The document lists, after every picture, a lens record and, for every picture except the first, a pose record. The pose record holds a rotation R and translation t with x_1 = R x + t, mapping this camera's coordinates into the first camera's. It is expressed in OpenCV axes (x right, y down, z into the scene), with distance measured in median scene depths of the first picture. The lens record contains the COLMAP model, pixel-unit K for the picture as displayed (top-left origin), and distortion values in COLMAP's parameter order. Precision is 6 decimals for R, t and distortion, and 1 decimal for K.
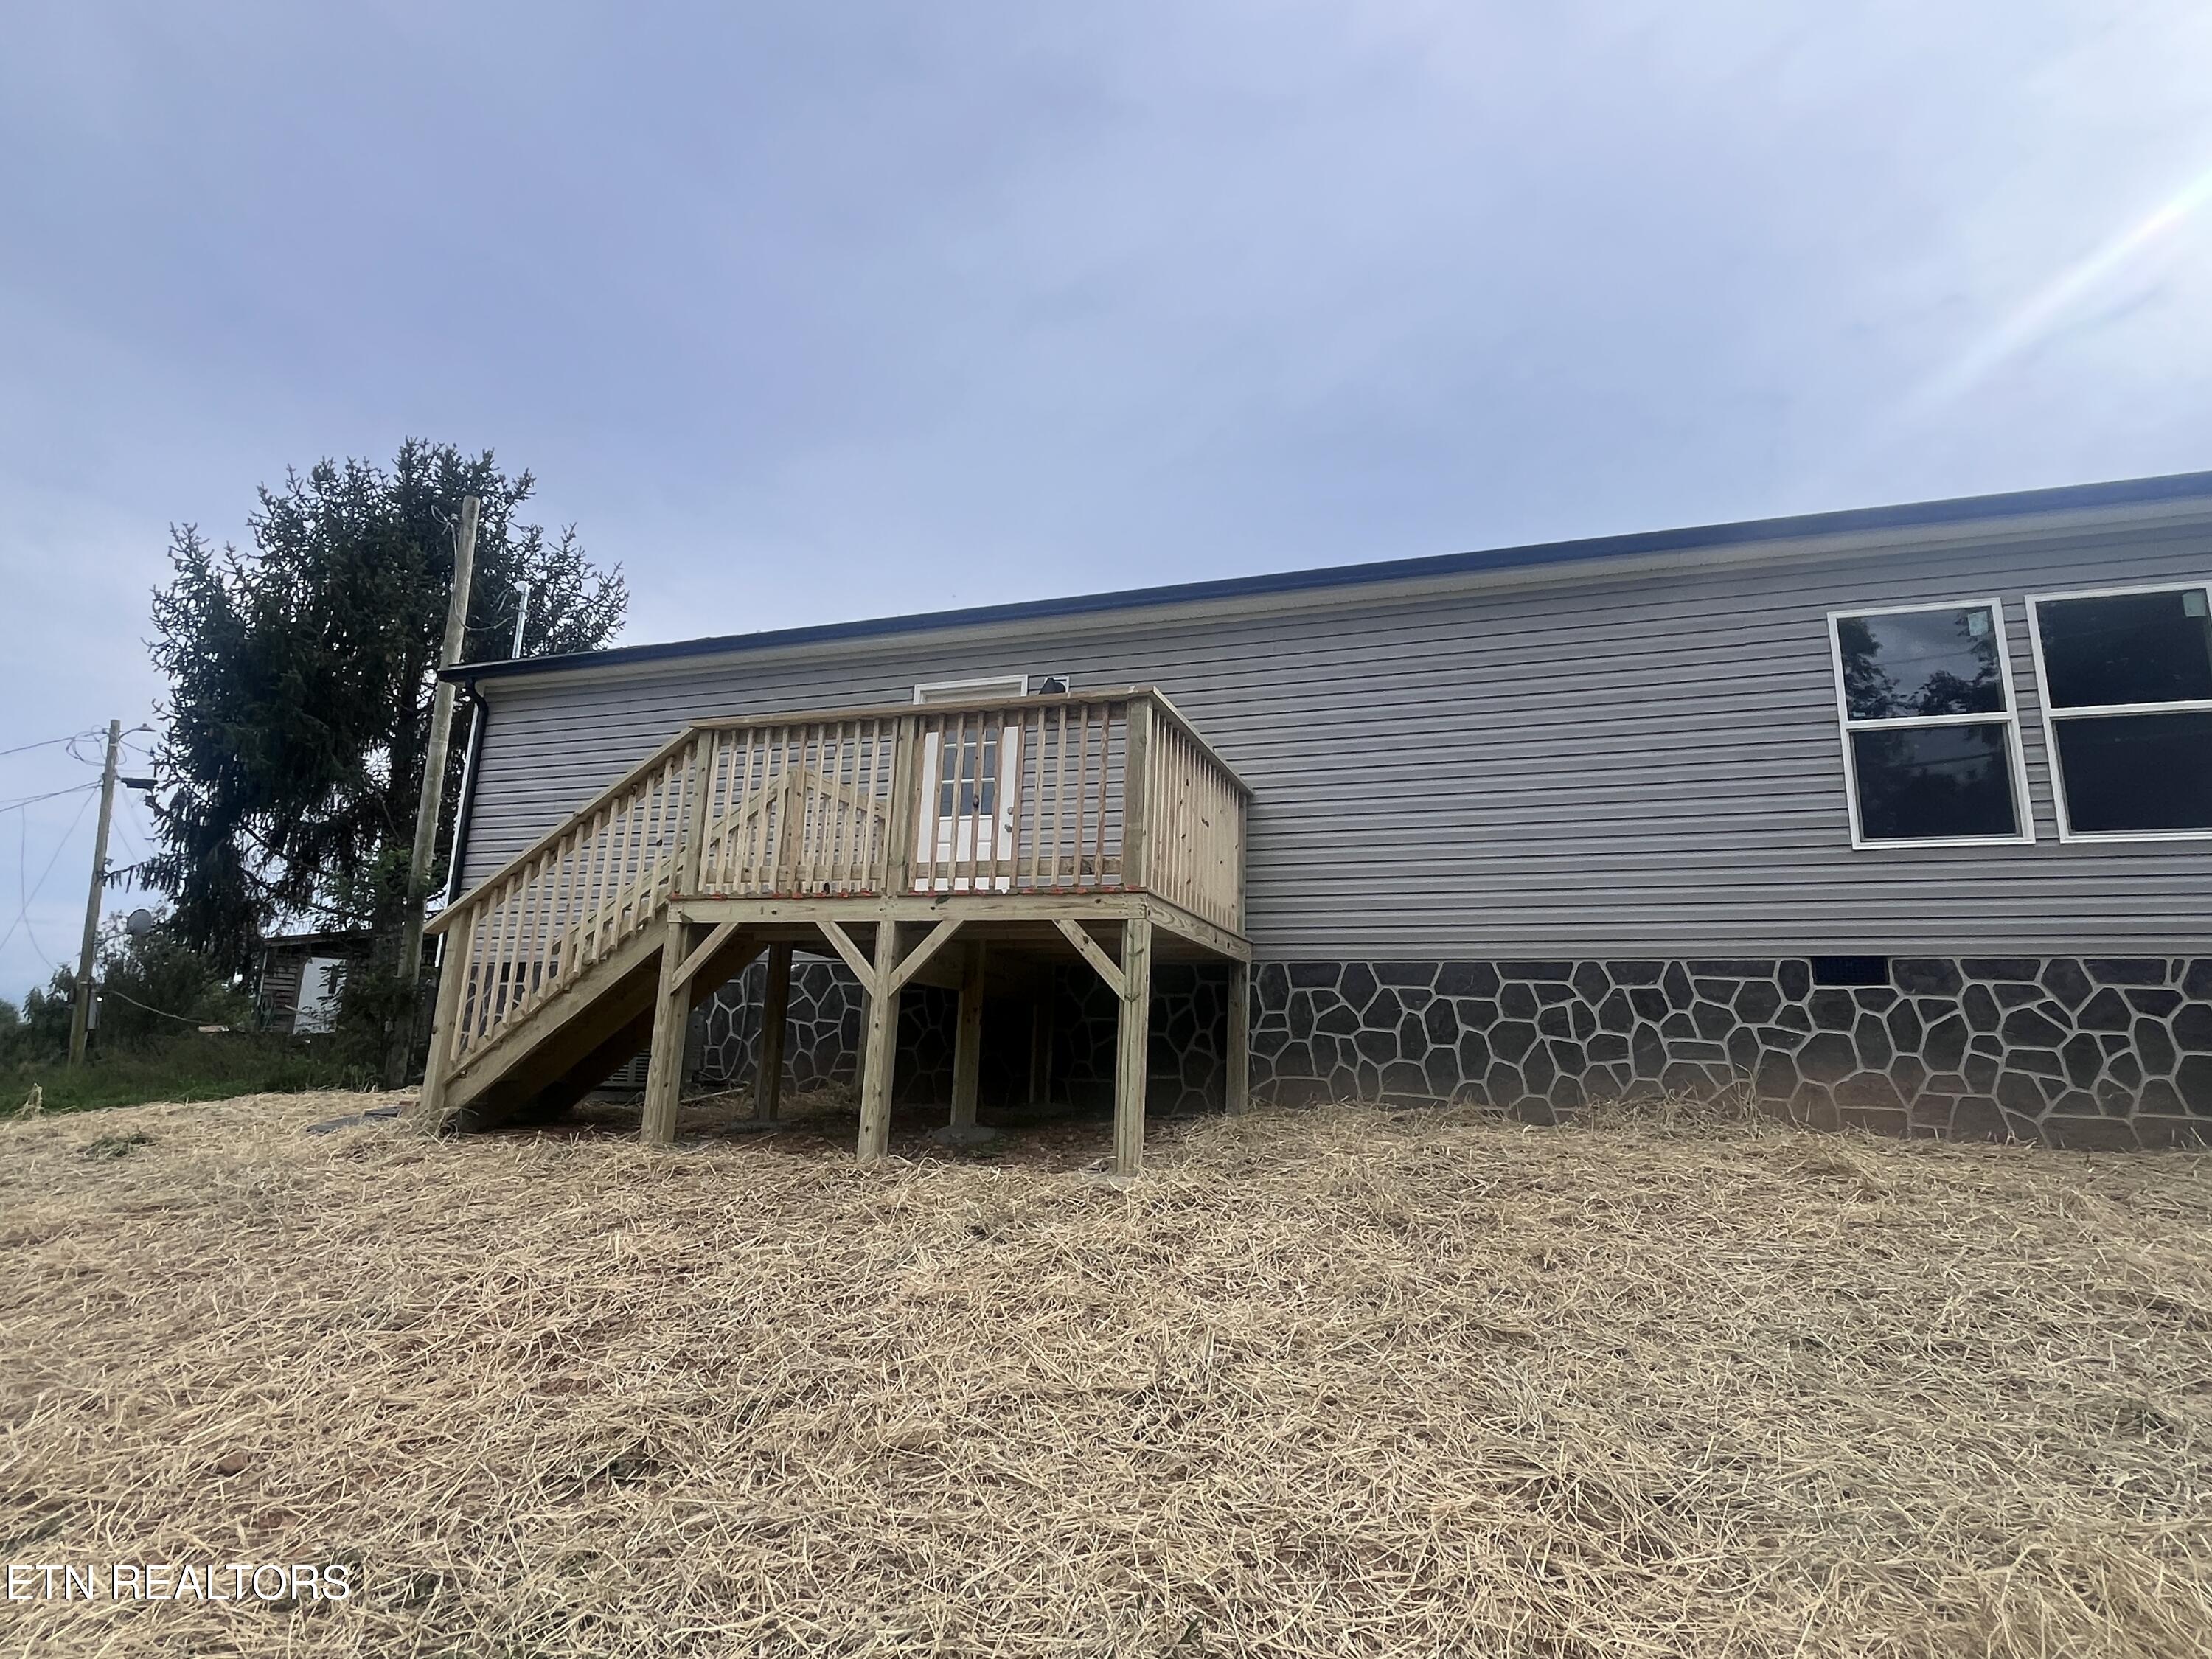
lens RADIAL K [[1199.1, 0, 1106.0], [0, 1199.1, 829.5], [0, 0, 1]] dist [-0.001741, -0.001007]
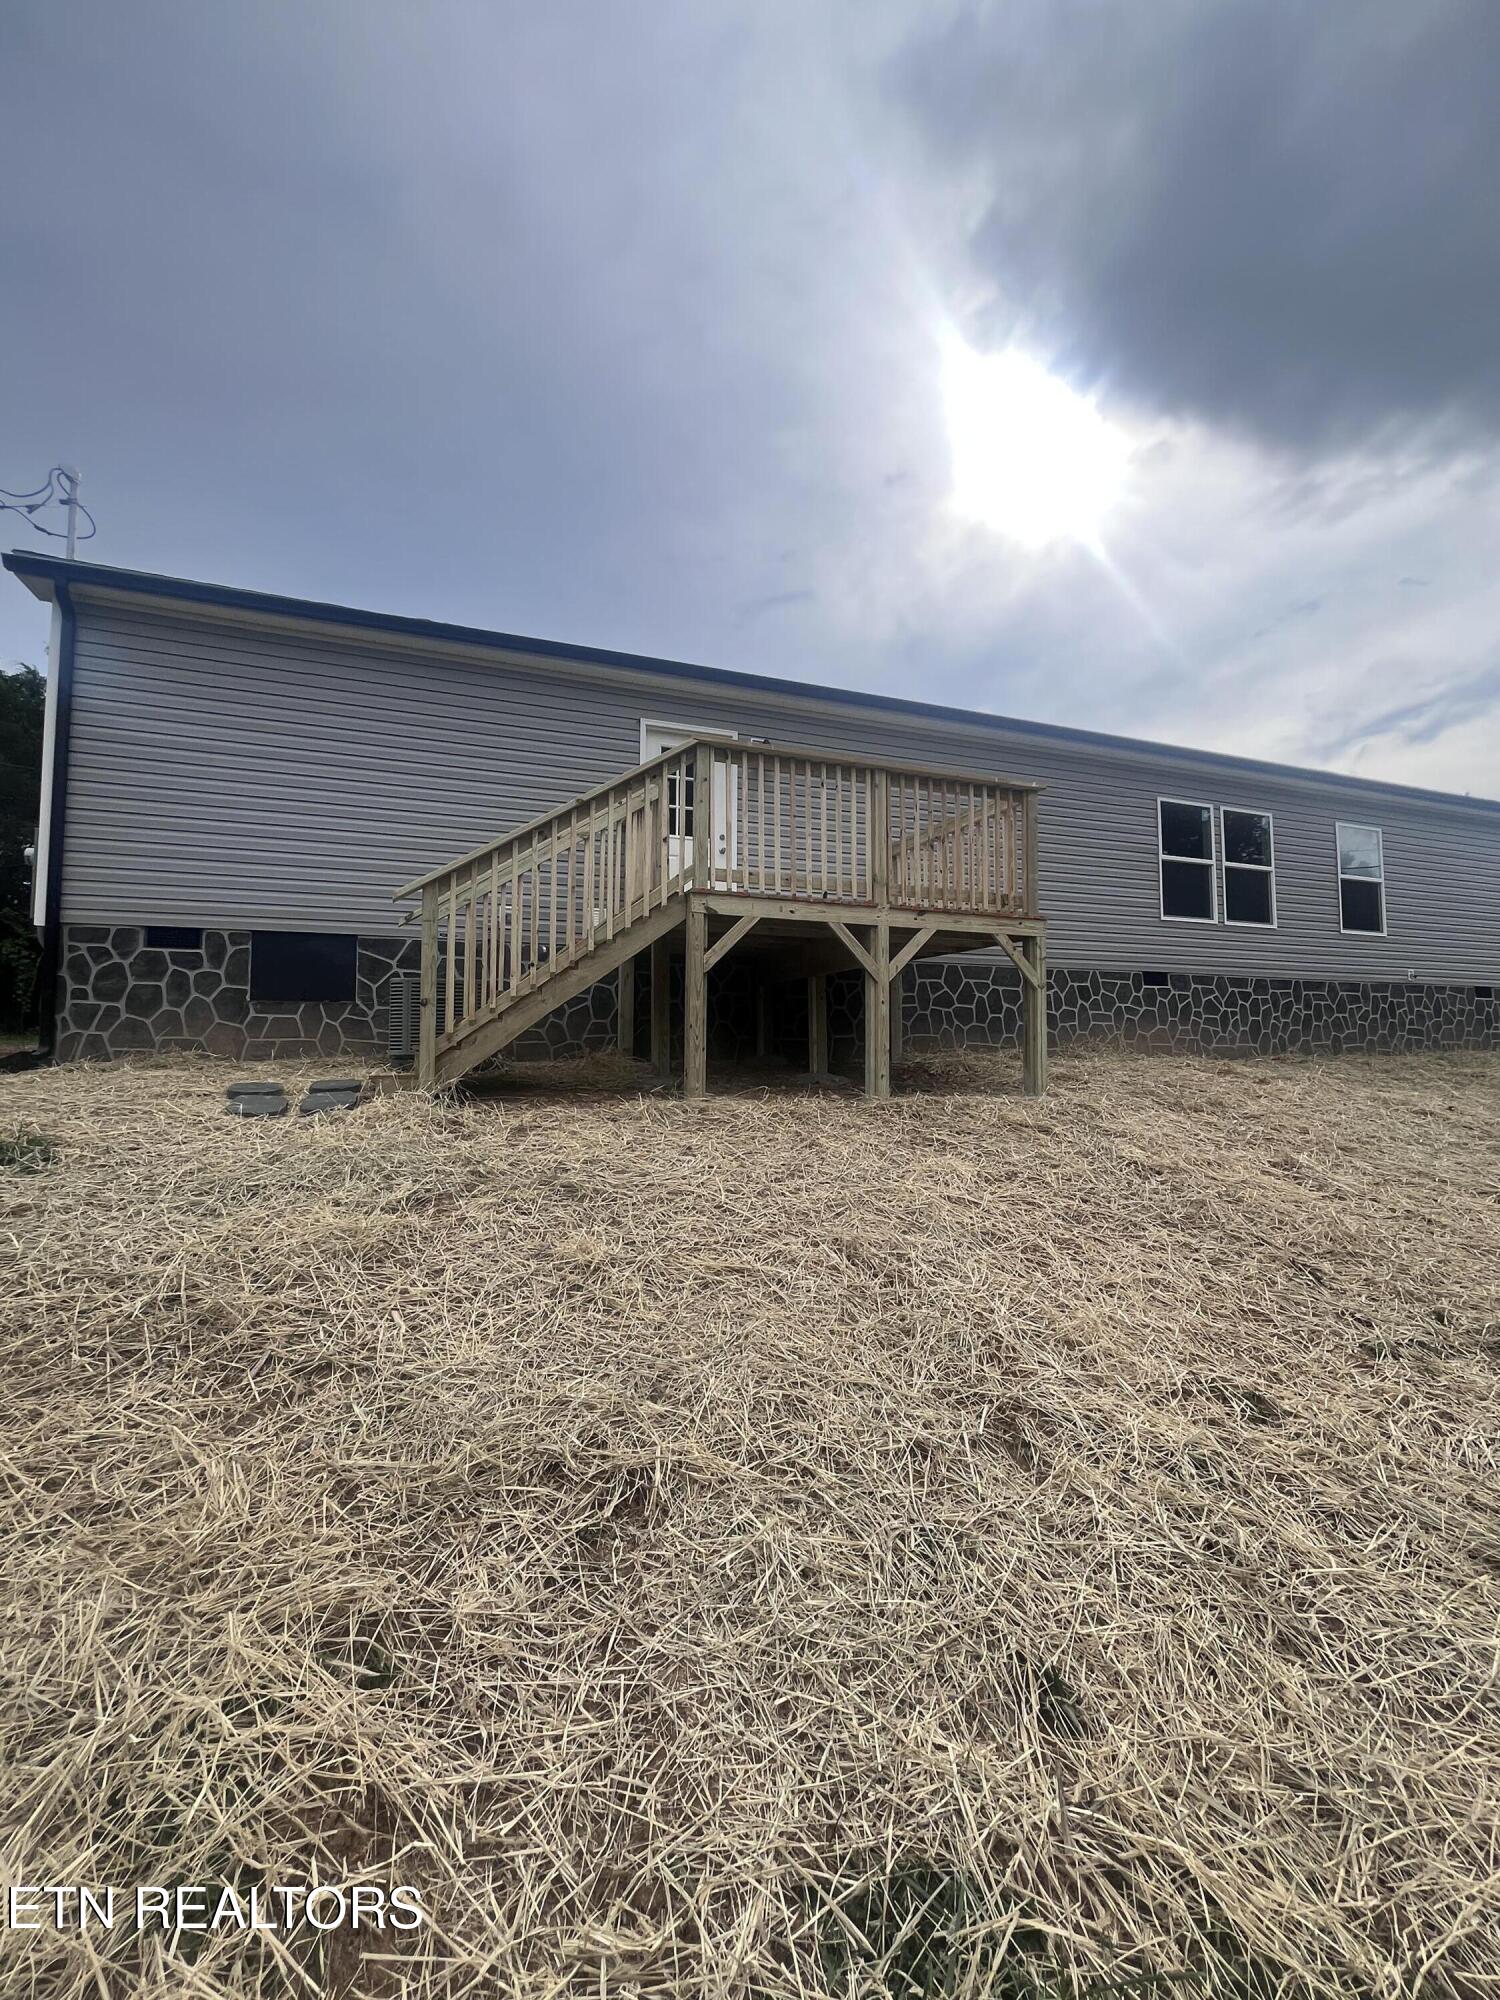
lens RADIAL K [[861.5, 0, 750.0], [0, 861.5, 1000.0], [0, 0, 1]] dist [-0.002246, 0.000082]
pose [[0.767271, 0.009228, 0.641257, -0.860557], [-0.114514, 0.985799, 0.122831, 0.052786], [-0.631017, -0.167677, 0.757431, 0.321563]]
